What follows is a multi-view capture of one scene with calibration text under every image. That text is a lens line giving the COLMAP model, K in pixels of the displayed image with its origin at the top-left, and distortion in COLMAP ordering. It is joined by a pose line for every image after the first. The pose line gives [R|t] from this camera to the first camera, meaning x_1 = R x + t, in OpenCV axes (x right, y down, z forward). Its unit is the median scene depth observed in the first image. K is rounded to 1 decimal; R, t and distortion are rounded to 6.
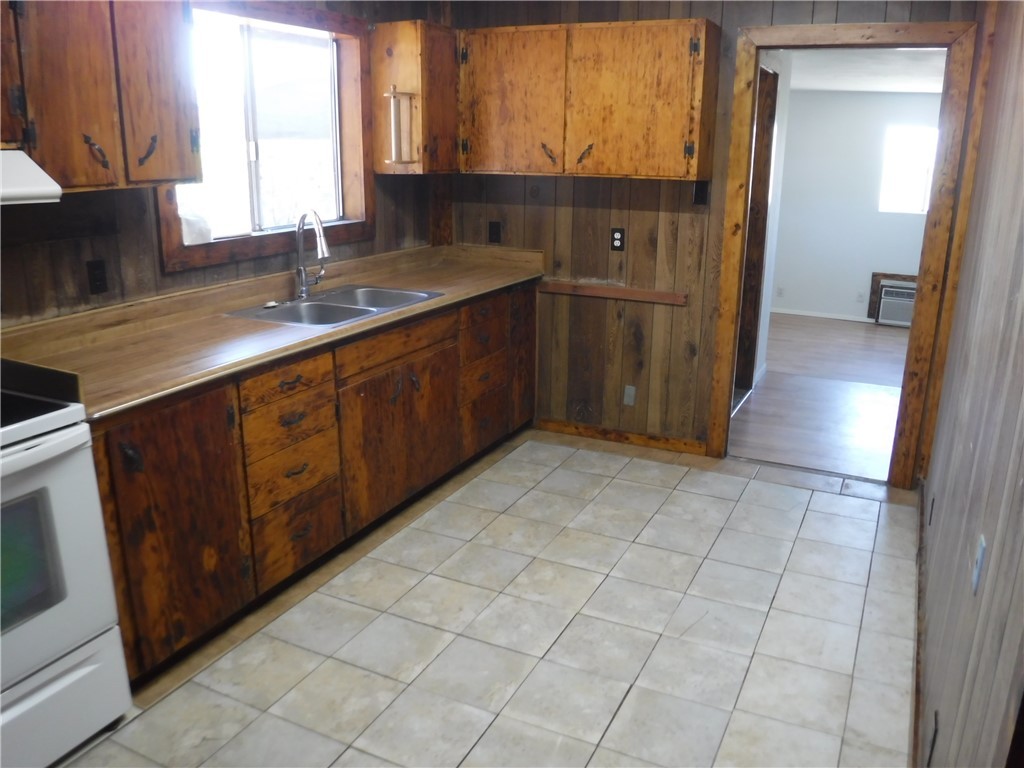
lens RADIAL K [[825.4, 0, 518.3], [0, 825.4, 386.3], [0, 0, 1]] dist [-0.111753, 0.043207]
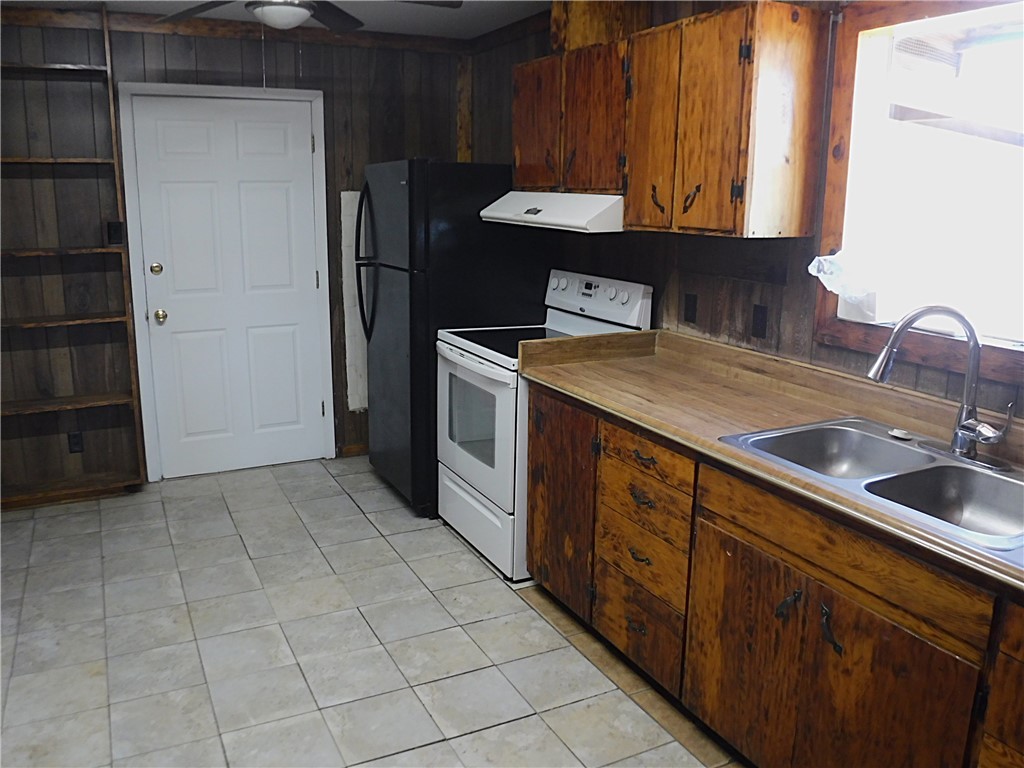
lens RADIAL K [[825.4, 0, 518.3], [0, 825.4, 386.3], [0, 0, 1]] dist [-0.111753, 0.043207]
pose [[-0.604634, 0.162913, -0.779665, 0.492102], [-0.240377, 0.895898, 0.373613, -0.377980], [0.759366, 0.413312, -0.502530, 1.319606]]
